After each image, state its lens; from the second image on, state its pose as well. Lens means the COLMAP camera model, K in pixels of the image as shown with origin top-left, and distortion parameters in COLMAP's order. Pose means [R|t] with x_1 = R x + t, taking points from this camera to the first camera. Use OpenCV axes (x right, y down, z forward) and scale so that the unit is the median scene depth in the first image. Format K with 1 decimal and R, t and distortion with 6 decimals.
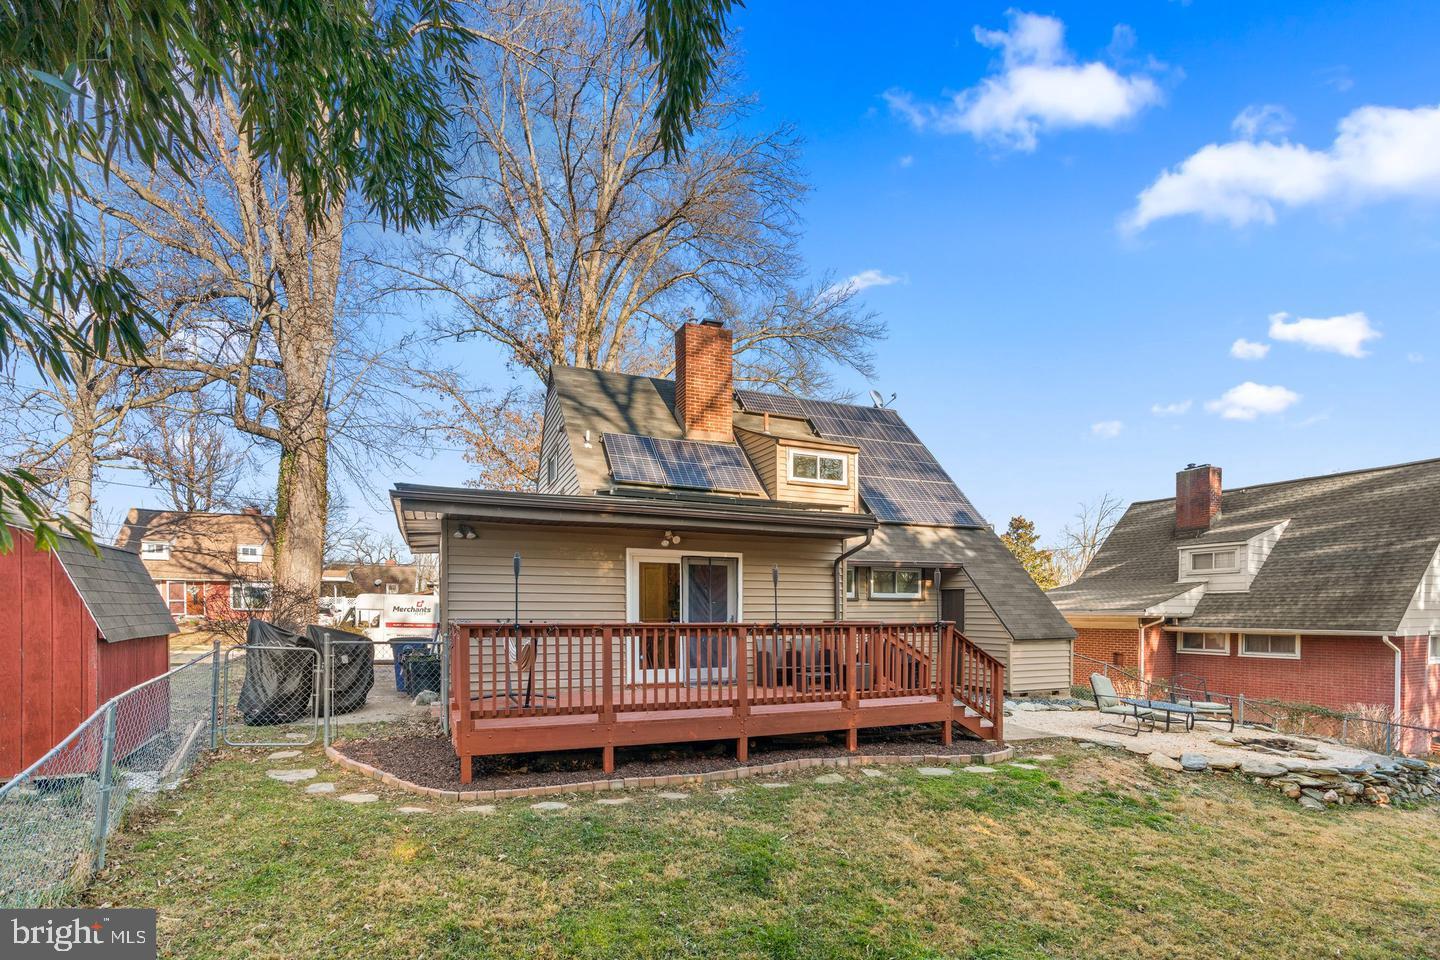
lens RADIAL K [[648.3, 0, 720.2], [0, 648.3, 476.0], [0, 0, 1]] dist [0.063217, -0.000899]
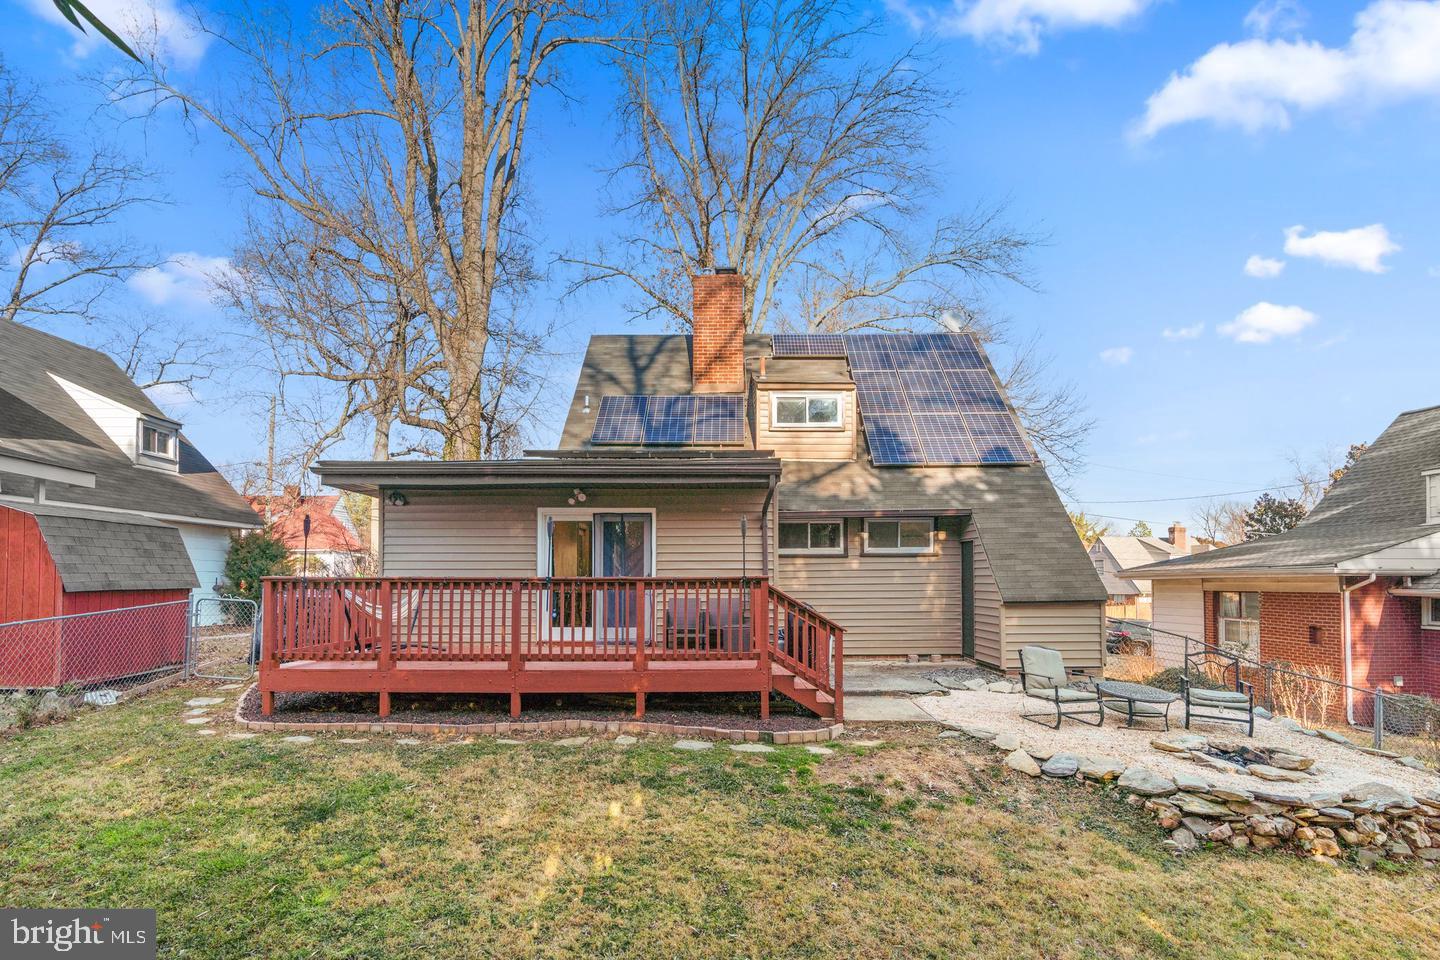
lens RADIAL K [[652.0, 0, 719.9], [0, 652.0, 454.0], [0, 0, 1]] dist [0.011363, 0.000964]
pose [[0.904597, -0.072397, -0.420074, 0.562190], [0.082949, 0.996530, 0.006878, 0.042613], [0.418119, -0.041066, 0.907464, 0.177423]]
